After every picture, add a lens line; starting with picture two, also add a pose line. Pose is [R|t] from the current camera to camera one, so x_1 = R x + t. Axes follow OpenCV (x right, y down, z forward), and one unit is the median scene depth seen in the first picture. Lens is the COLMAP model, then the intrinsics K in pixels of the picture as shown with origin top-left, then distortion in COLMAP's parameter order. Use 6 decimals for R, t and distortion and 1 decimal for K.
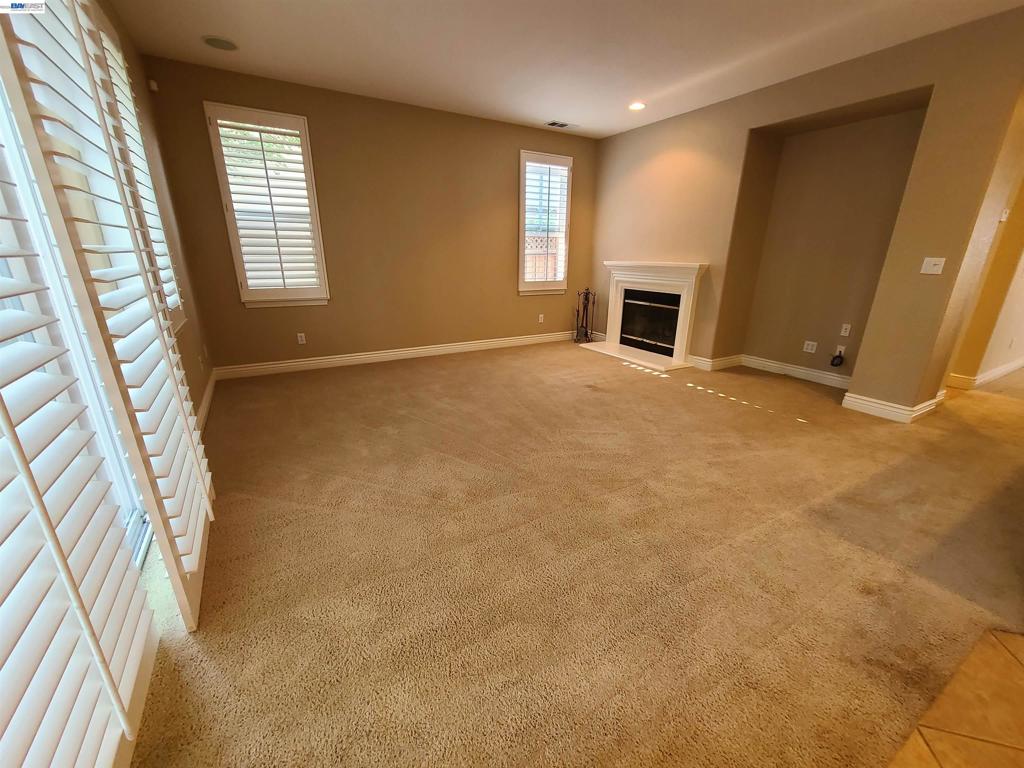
lens RADIAL K [[417.6, 0, 517.0], [0, 417.6, 392.7], [0, 0, 1]] dist [0.000534, 0.000257]
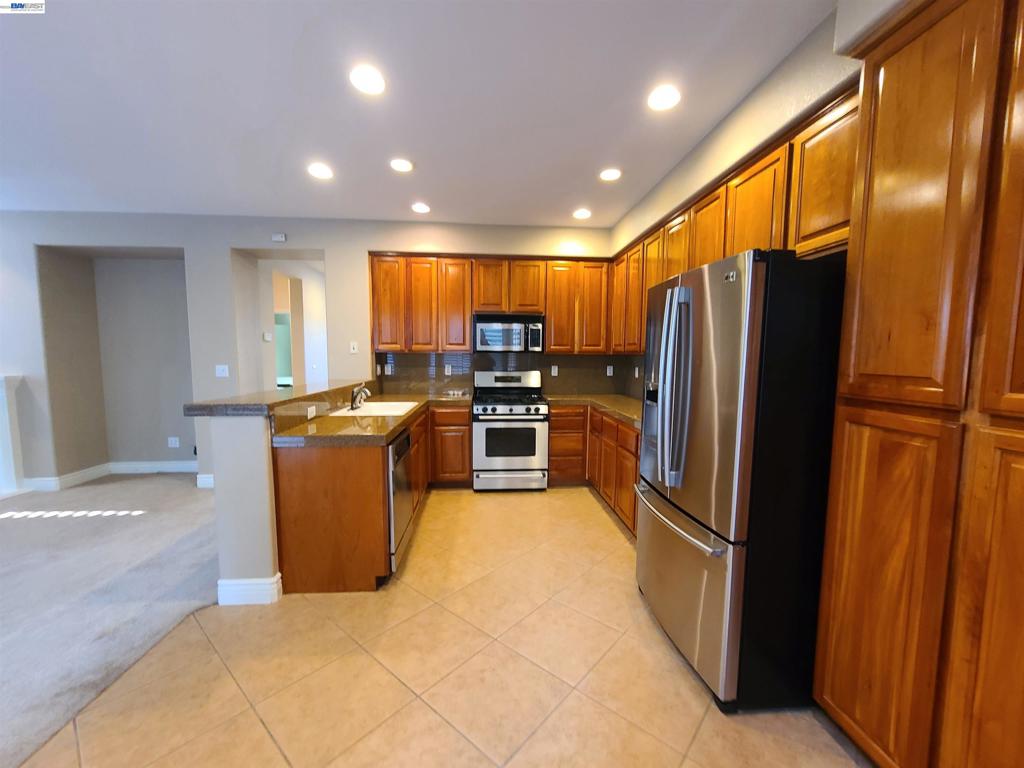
lens RADIAL K [[417.6, 0, 517.0], [0, 417.6, 392.7], [0, 0, 1]] dist [0.000534, 0.000257]
pose [[0.448250, -0.090972, 0.889267, 0.154960], [0.287391, 0.956660, -0.046998, 0.084976], [-0.846450, 0.276634, 0.454968, -0.333845]]
